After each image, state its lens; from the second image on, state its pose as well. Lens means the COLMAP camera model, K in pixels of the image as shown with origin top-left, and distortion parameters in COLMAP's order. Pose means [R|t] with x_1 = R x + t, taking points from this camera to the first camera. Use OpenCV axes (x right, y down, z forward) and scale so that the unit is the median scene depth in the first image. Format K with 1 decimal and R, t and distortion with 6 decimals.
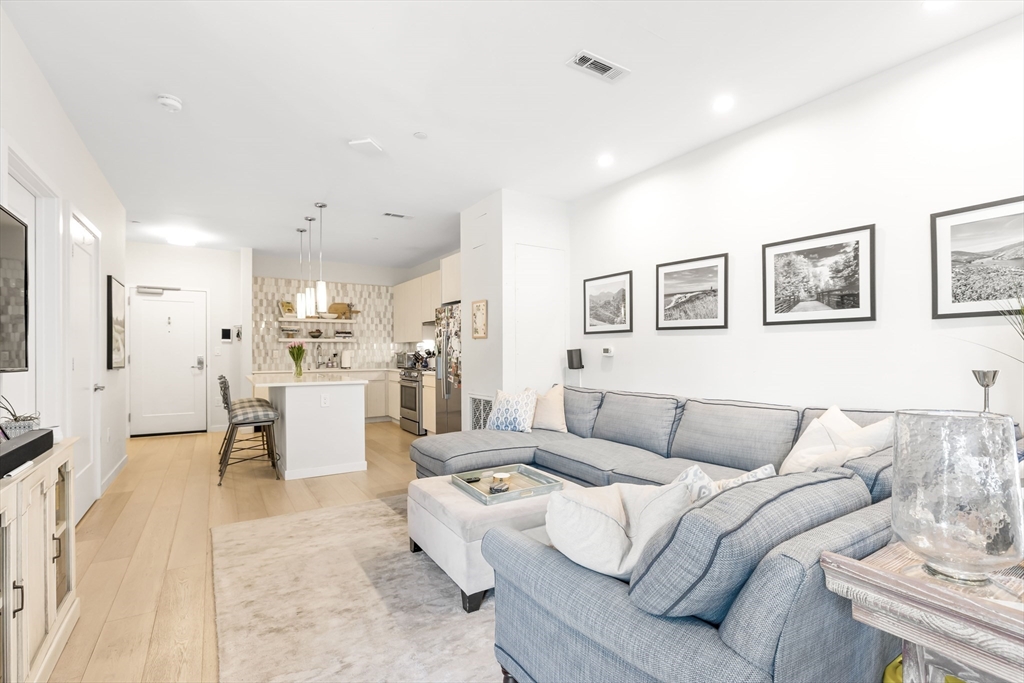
lens RADIAL K [[470.8, 0, 502.4], [0, 470.8, 350.5], [0, 0, 1]] dist [-0.016786, 0.000099]
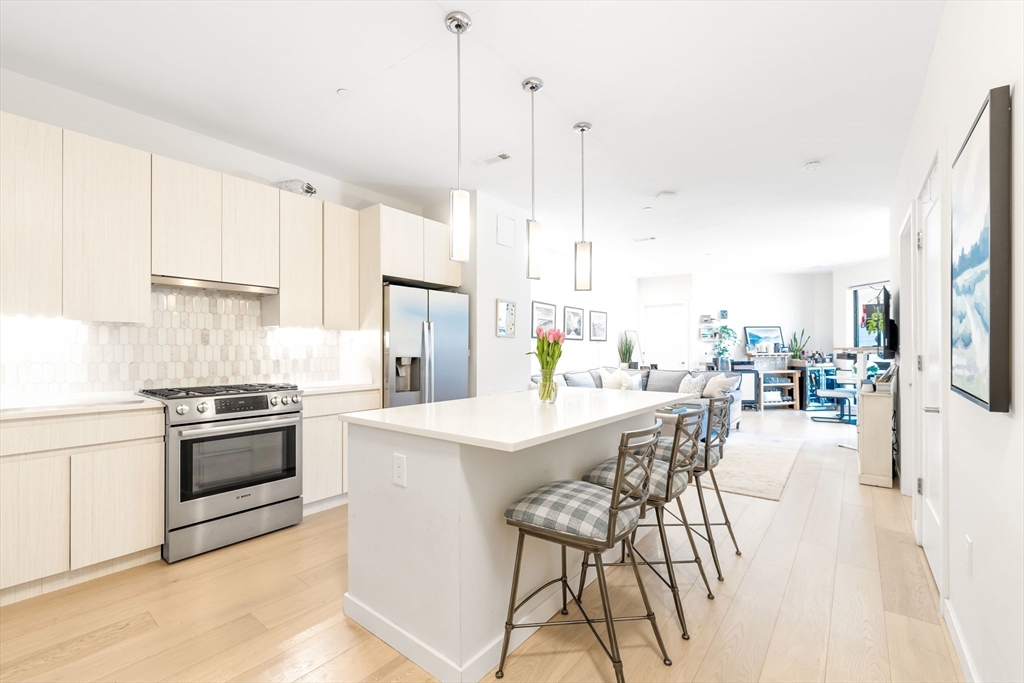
lens RADIAL K [[435.8, 0, 504.9], [0, 435.8, 350.4], [0, 0, 1]] dist [-0.002173, -0.000321]
pose [[-0.333906, 0.002287, 0.942603, -0.590940], [-0.000974, 0.999996, -0.002771, 0.003498], [-0.942606, -0.001844, -0.333903, 0.833217]]
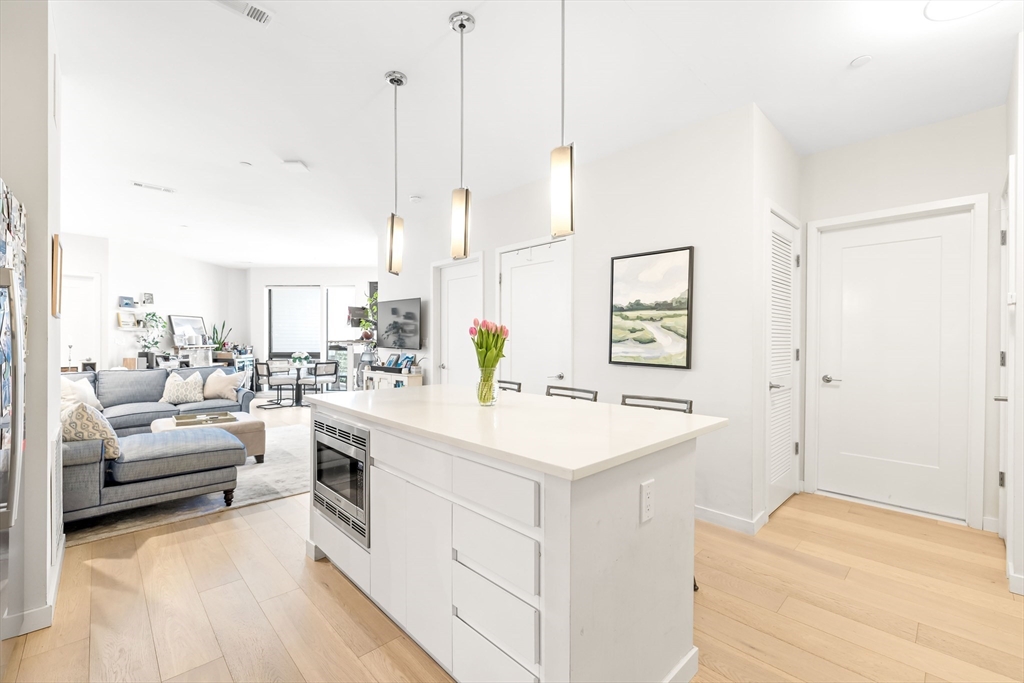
lens RADIAL K [[424.1, 0, 512.0], [0, 424.1, 341.5], [0, 0, 1]] dist [-0.002114, -0.000111]
pose [[-0.975582, -0.001163, -0.219633, -0.264512], [-0.000527, 0.999995, -0.002957, 0.000215], [0.219635, -0.002769, -0.975578, 0.968098]]
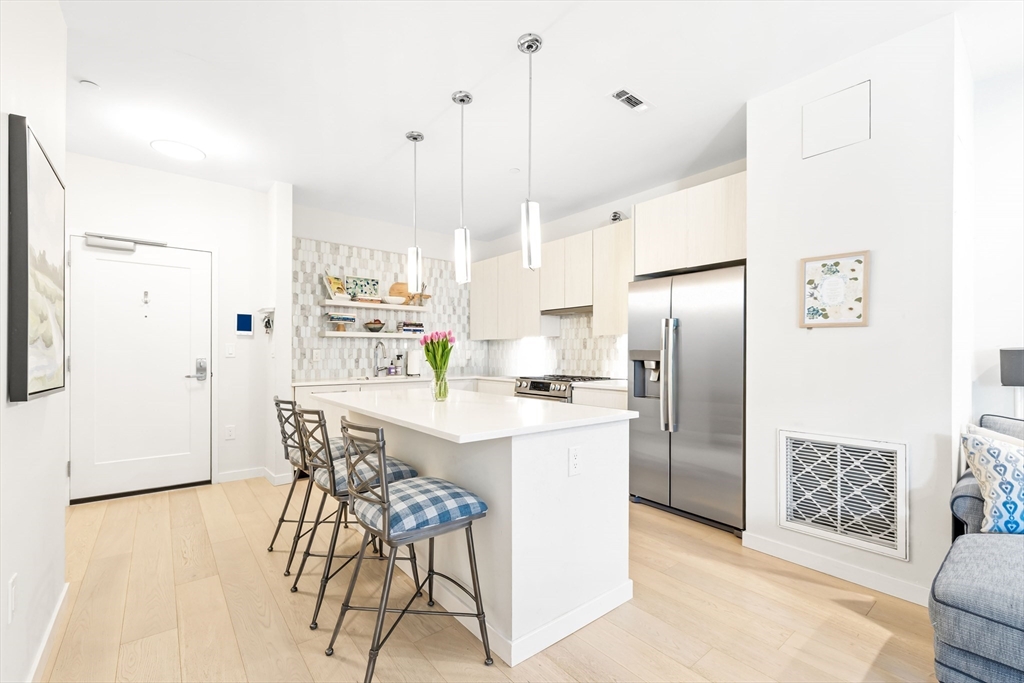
lens RADIAL K [[435.8, 0, 504.9], [0, 435.8, 350.4], [0, 0, 1]] dist [-0.002173, -0.000321]
pose [[0.992511, 0.004525, 0.122074, -0.299279], [-0.004068, 0.999984, -0.003990, 0.002387], [-0.122090, 0.003464, 0.992513, 0.362512]]
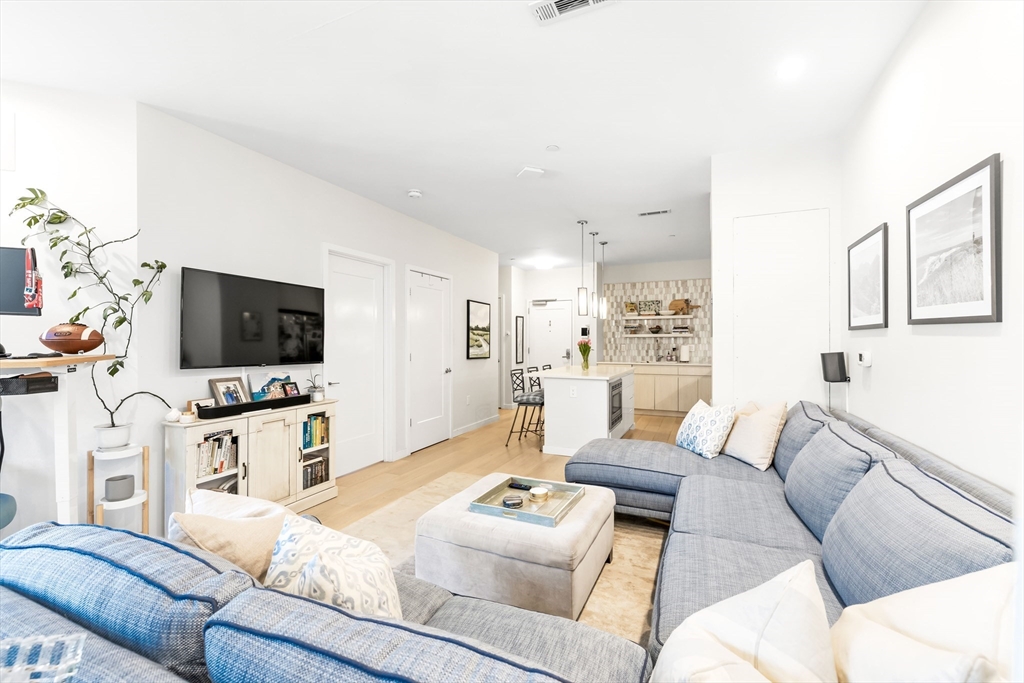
lens RADIAL K [[424.1, 0, 512.0], [0, 424.1, 341.5], [0, 0, 1]] dist [-0.002114, -0.000111]
pose [[0.563046, 0.001674, -0.826424, 0.243347], [0.003844, 0.999982, 0.004645, -0.014198], [0.826416, -0.005792, 0.563030, 0.171382]]
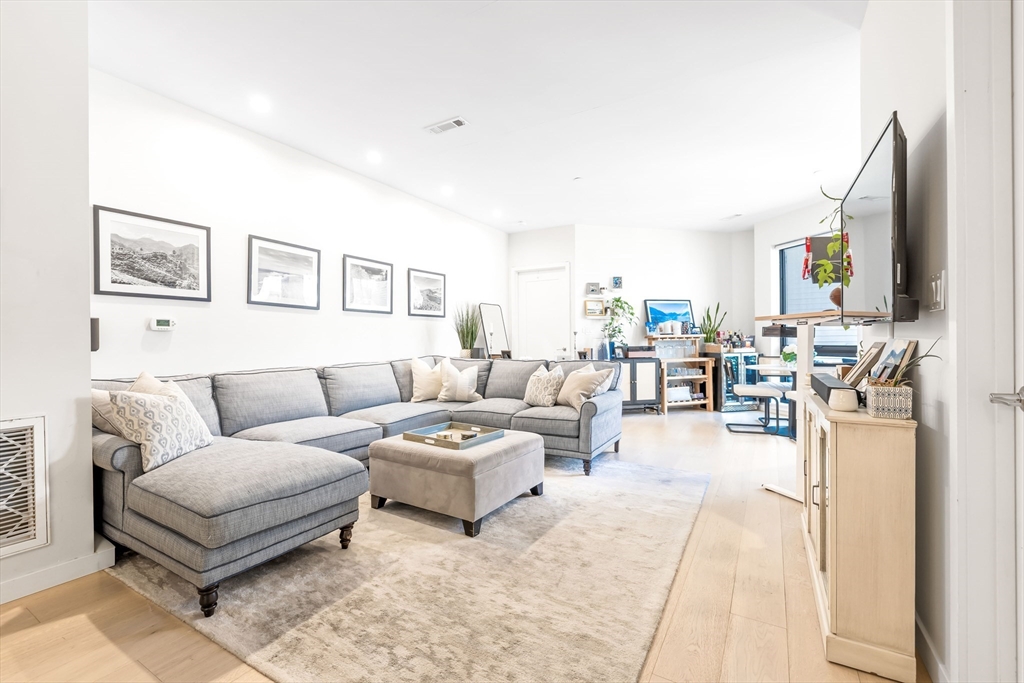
lens RADIAL K [[442.1, 0, 507.8], [0, 442.1, 343.6], [0, 0, 1]] dist [0.001946, -0.000017]
pose [[-0.462375, -0.000320, 0.886684, -0.357140], [0.005488, 0.999980, 0.003223, 0.018874], [-0.886668, 0.006356, -0.462364, 0.485004]]
